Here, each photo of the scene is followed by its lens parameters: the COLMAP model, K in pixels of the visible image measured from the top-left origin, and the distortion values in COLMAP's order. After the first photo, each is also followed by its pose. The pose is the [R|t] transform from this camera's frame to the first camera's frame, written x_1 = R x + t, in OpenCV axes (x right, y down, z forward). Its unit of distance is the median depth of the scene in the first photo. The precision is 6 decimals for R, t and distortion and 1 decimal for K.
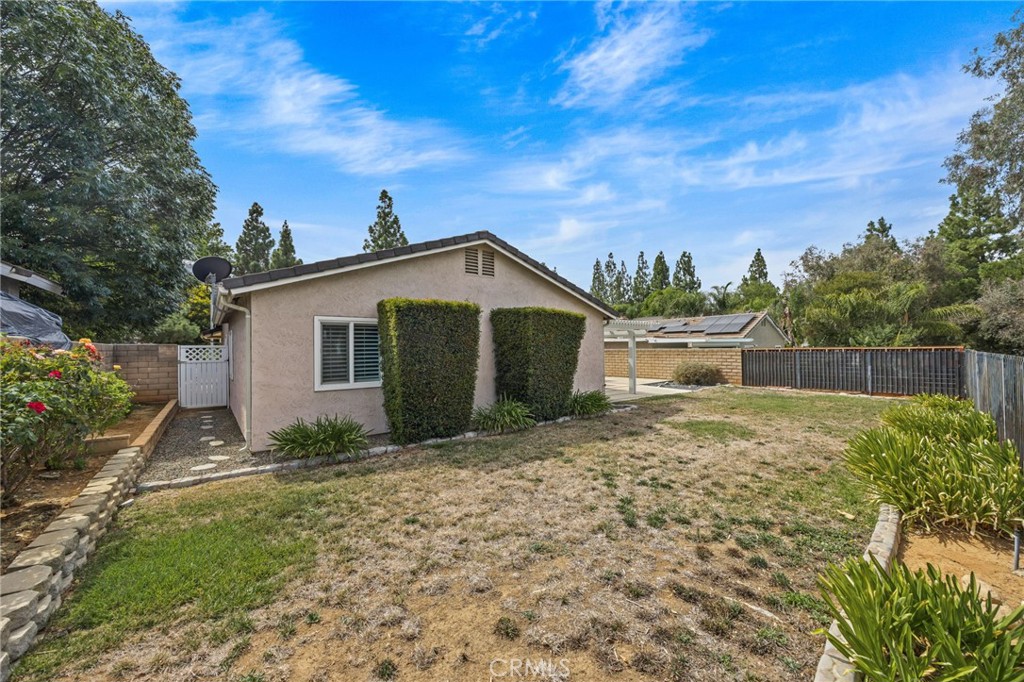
lens RADIAL K [[385.6, 0, 509.0], [0, 385.6, 344.4], [0, 0, 1]] dist [0.000311, -0.000245]
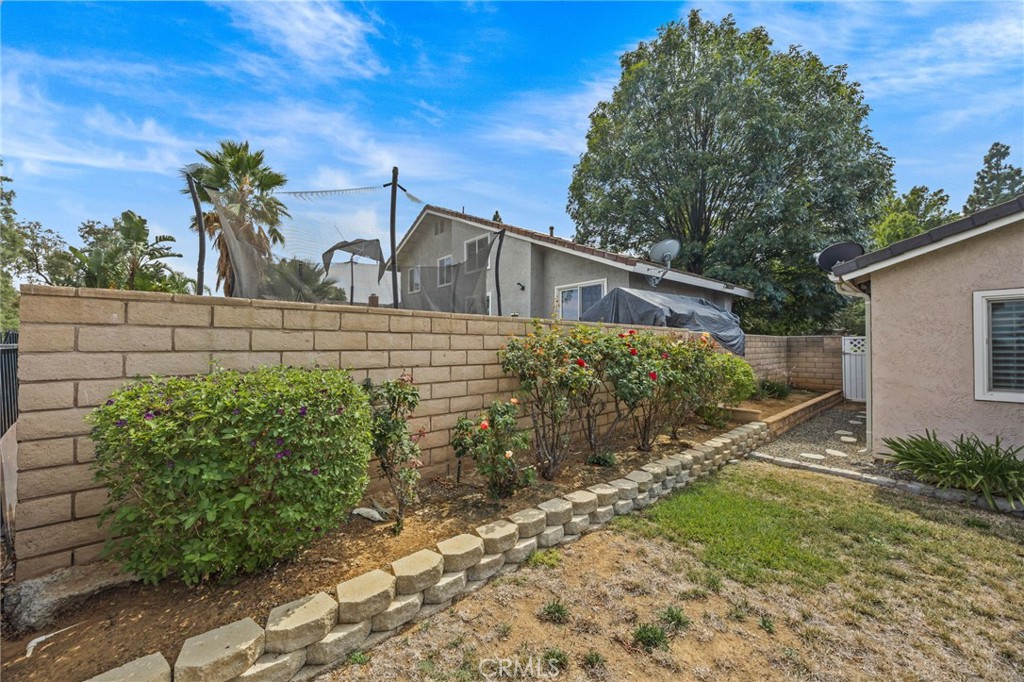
lens RADIAL K [[385.6, 0, 510.0], [0, 385.6, 340.8], [0, 0, 1]] dist [0.000311, -0.000245]
pose [[0.078063, -0.002941, -0.996944, 0.159218], [0.014685, 0.999891, -0.001800, 0.005065], [0.996840, -0.014499, 0.078098, 0.132429]]
